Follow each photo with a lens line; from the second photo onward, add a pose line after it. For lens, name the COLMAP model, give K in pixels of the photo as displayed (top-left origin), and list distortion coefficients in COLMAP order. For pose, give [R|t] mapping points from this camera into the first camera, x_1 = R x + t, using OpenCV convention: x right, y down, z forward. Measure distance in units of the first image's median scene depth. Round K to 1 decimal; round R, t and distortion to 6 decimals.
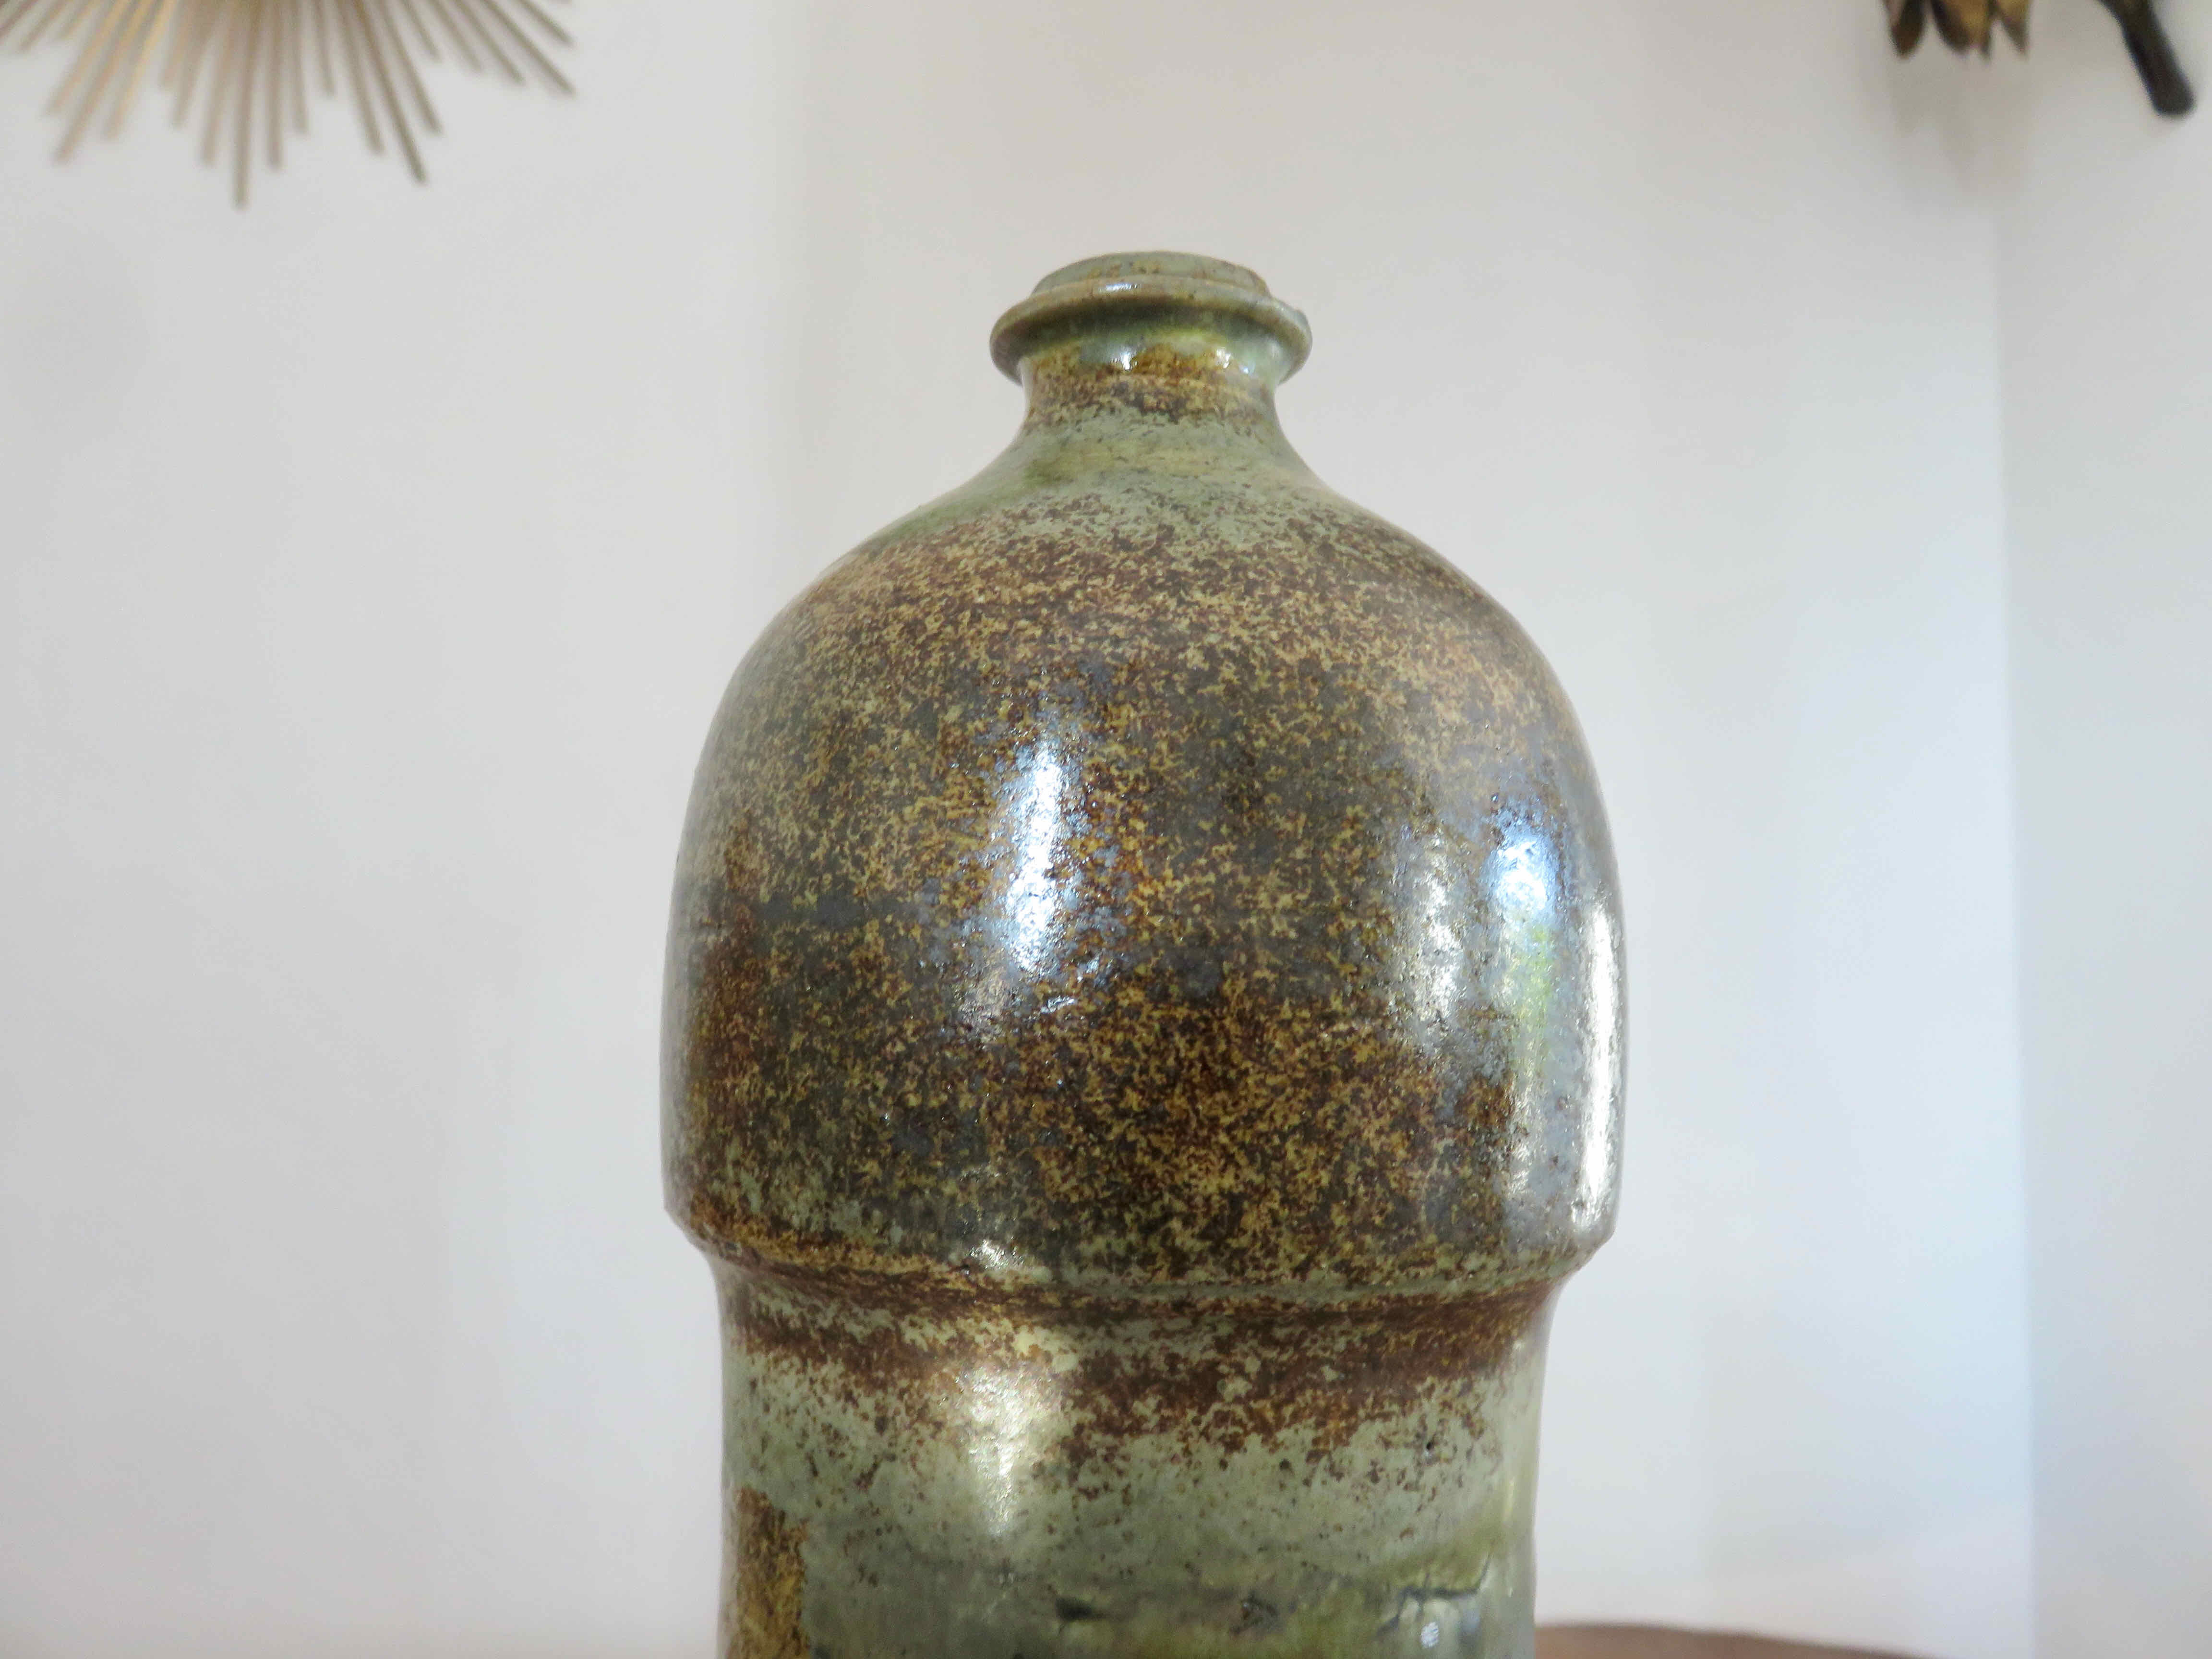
lens RADIAL K [[1678.1, 0, 1117.2], [0, 1678.1, 823.7], [0, 0, 1]] dist [-0.004356, -0.003467]
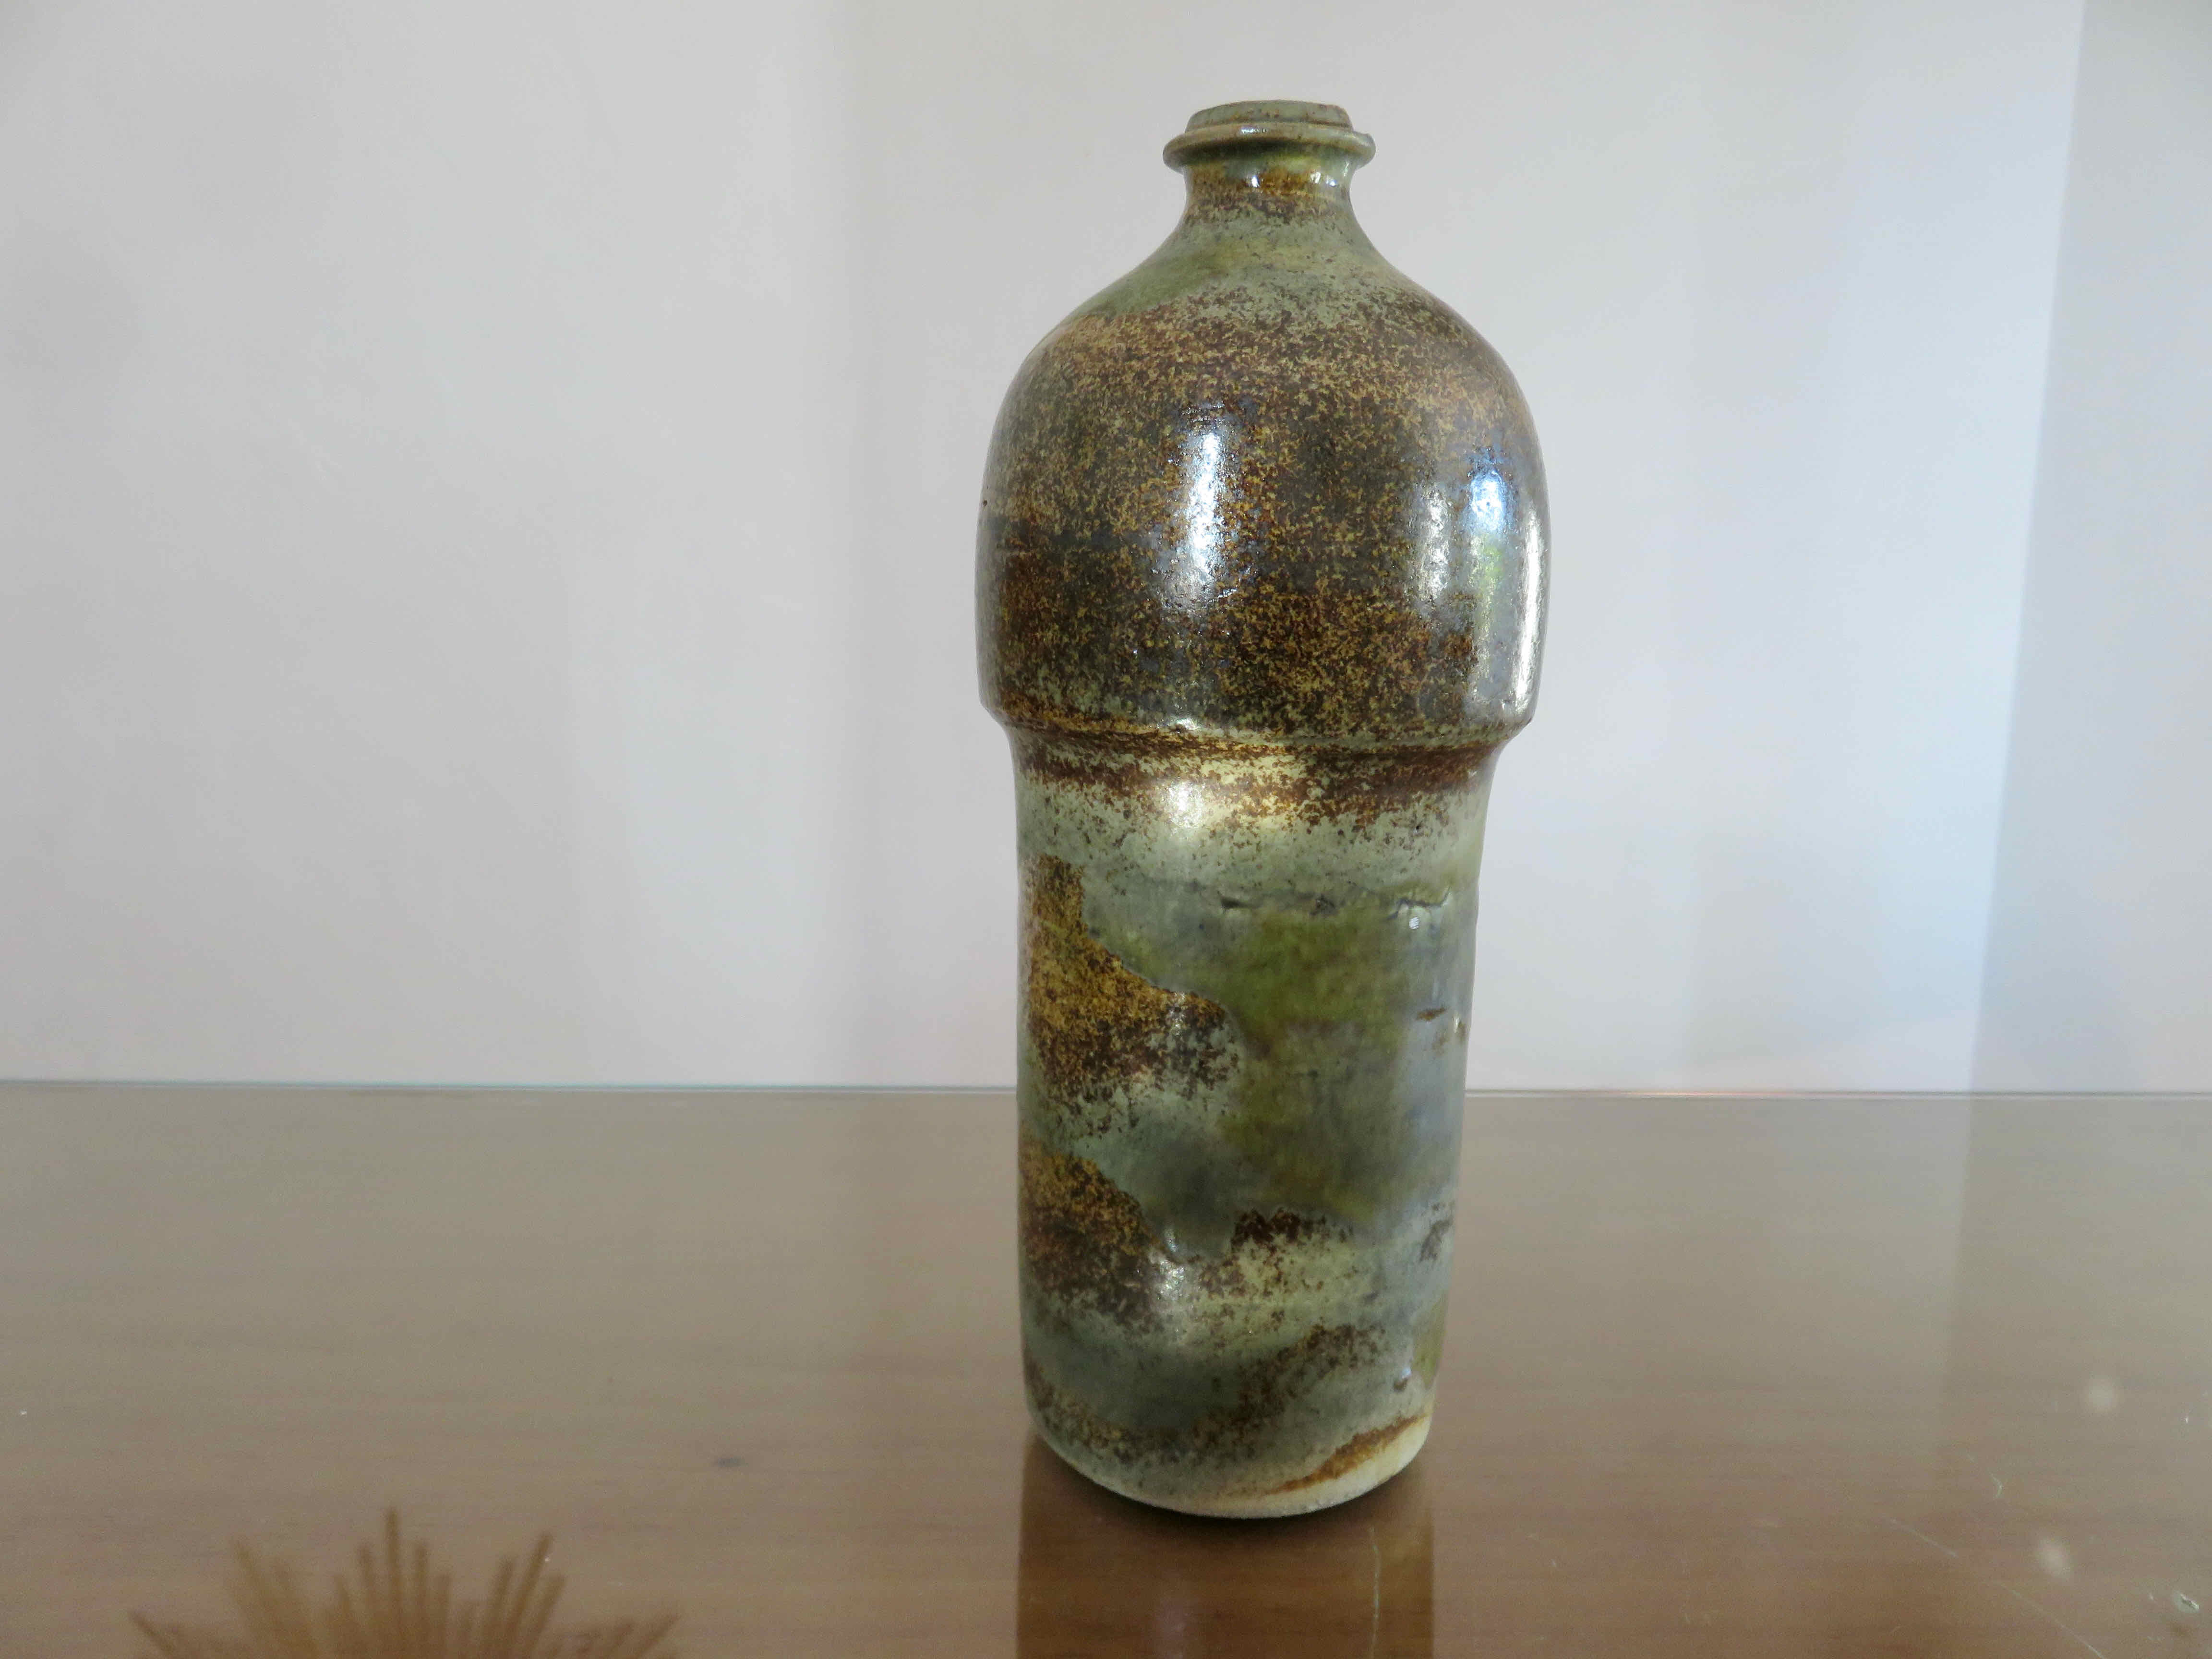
lens RADIAL K [[1678.1, 0, 1117.2], [0, 1678.1, 823.7], [0, 0, 1]] dist [-0.004356, -0.003467]
pose [[0.999703, 0.001234, -0.024351, -0.108180], [0.005117, 0.965852, 0.259045, -0.124959], [0.023839, -0.259092, 0.965558, -0.850634]]
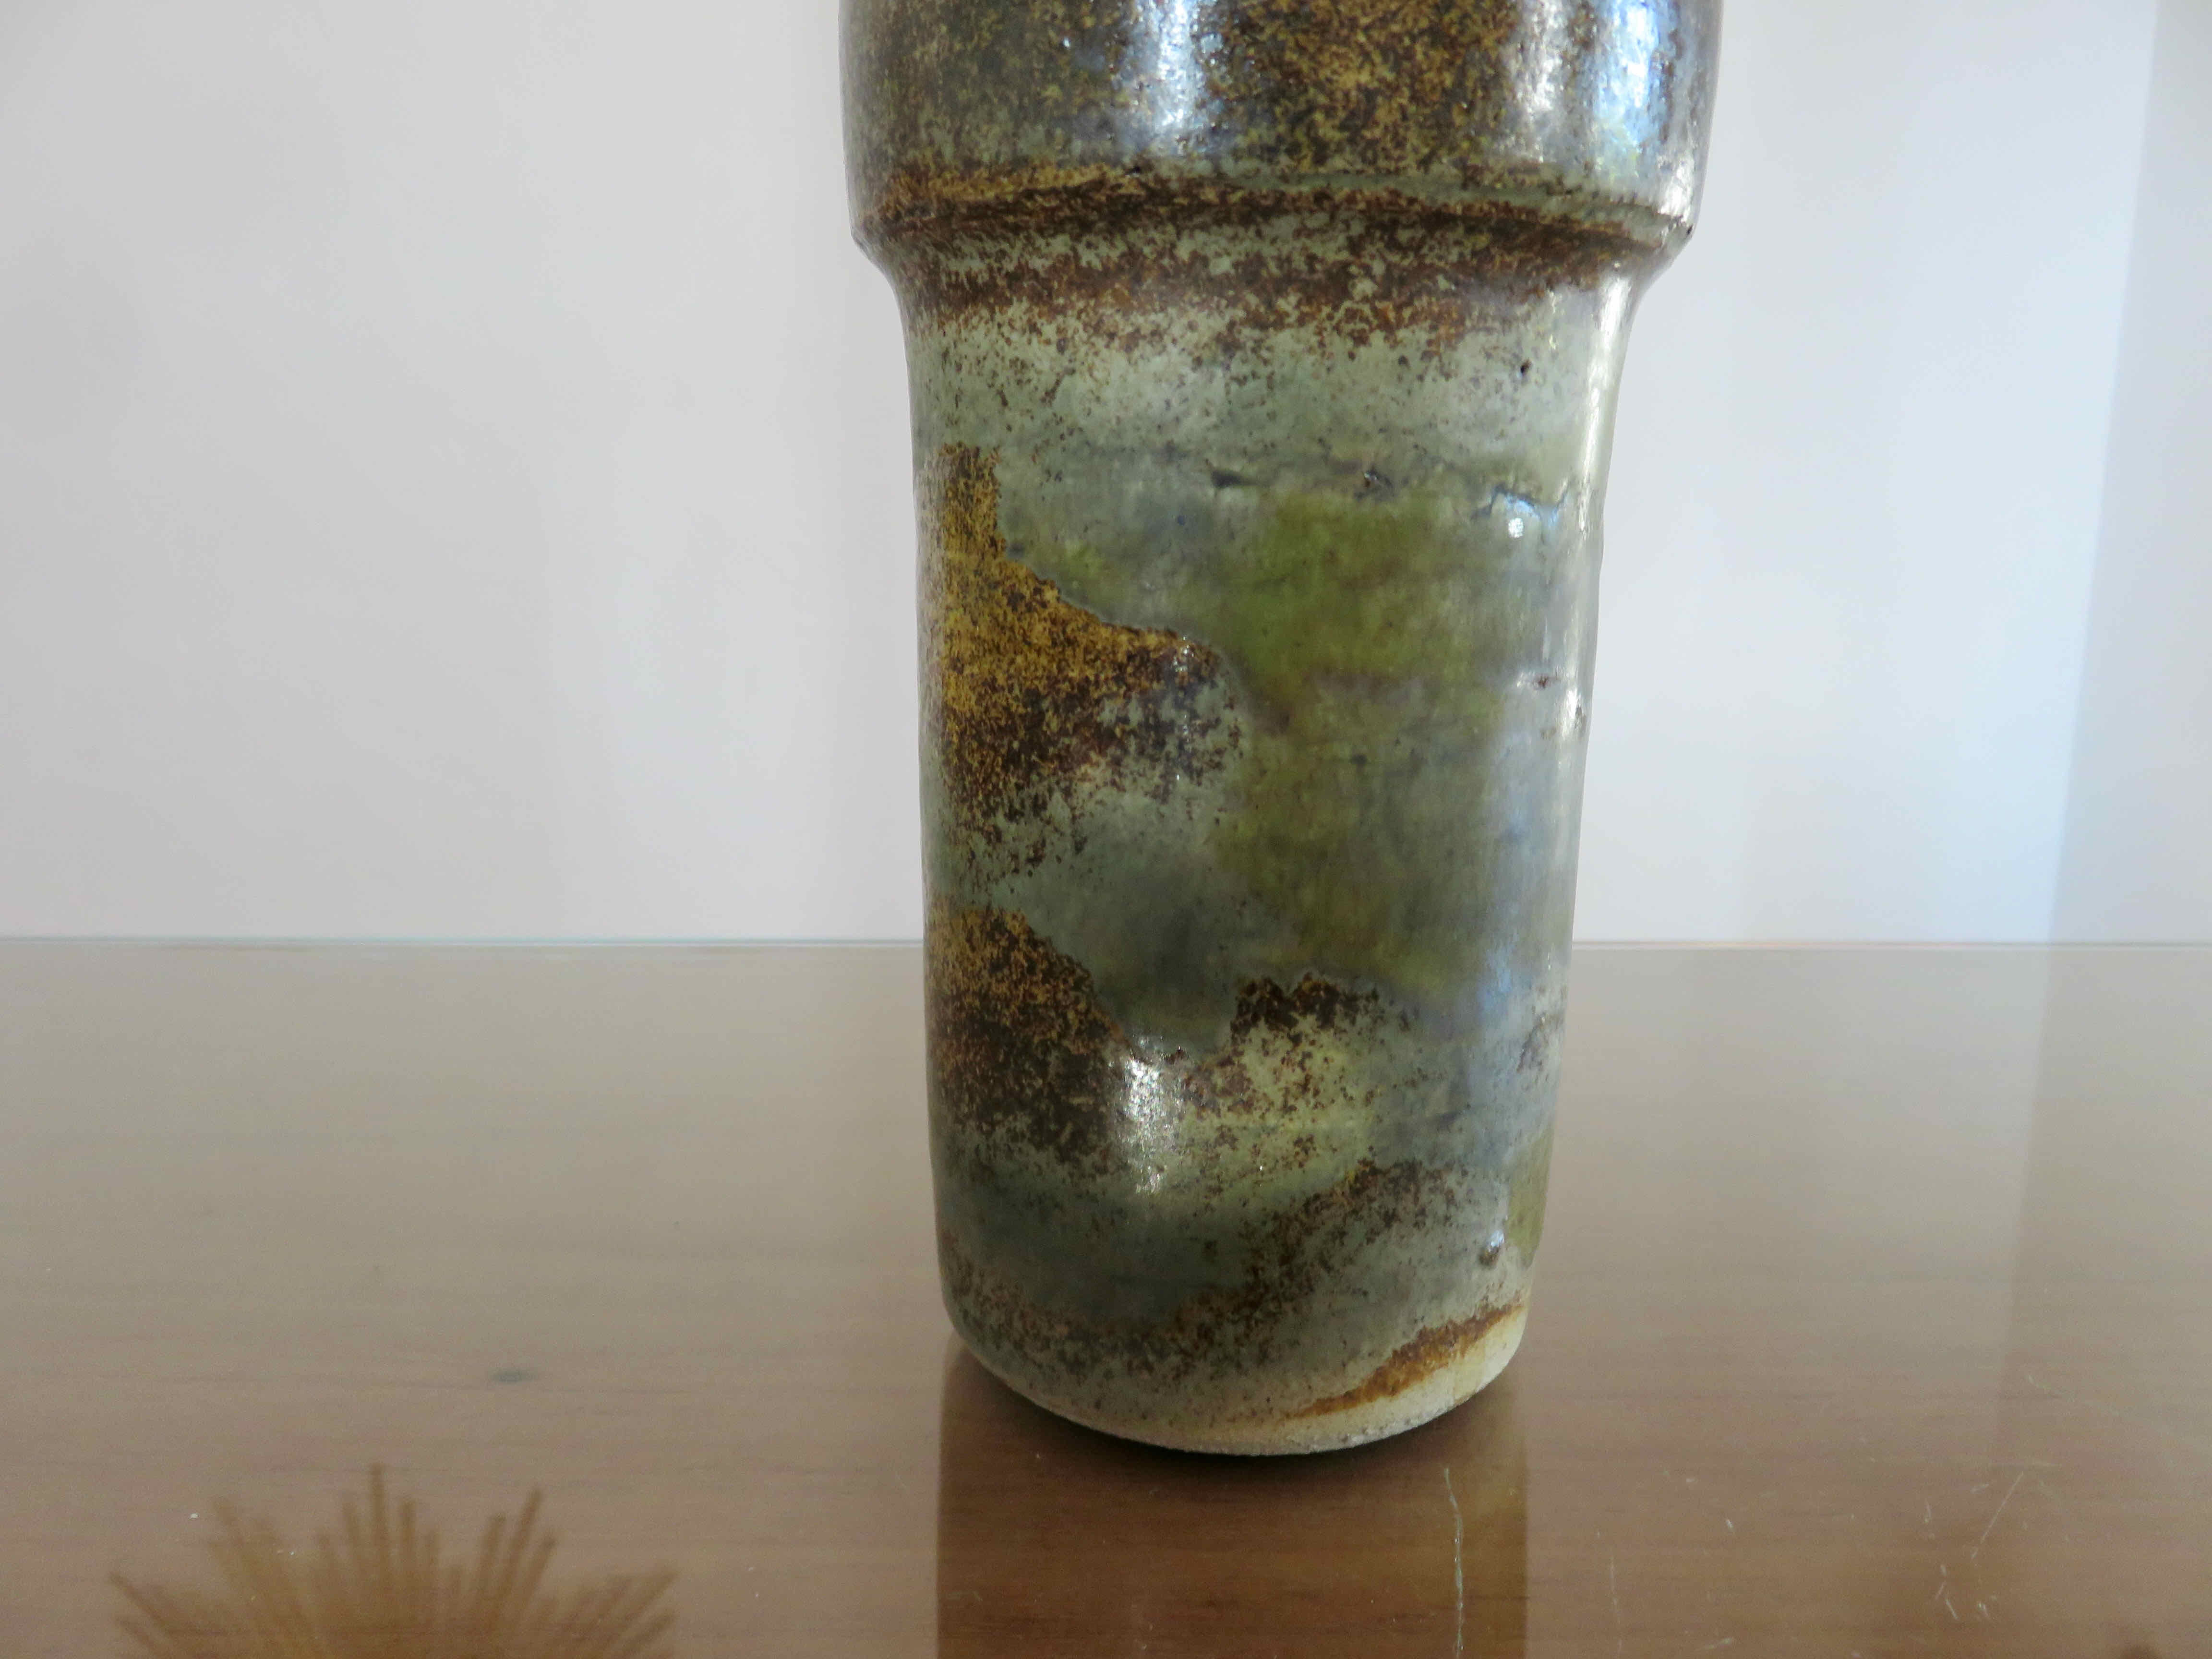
lens RADIAL K [[1678.1, 0, 1117.2], [0, 1678.1, 823.7], [0, 0, 1]] dist [-0.004356, -0.003467]
pose [[0.999303, -0.003891, -0.037120, -0.059899], [0.014126, 0.959997, 0.279654, 0.359774], [0.034547, -0.279983, 0.959383, -0.244725]]
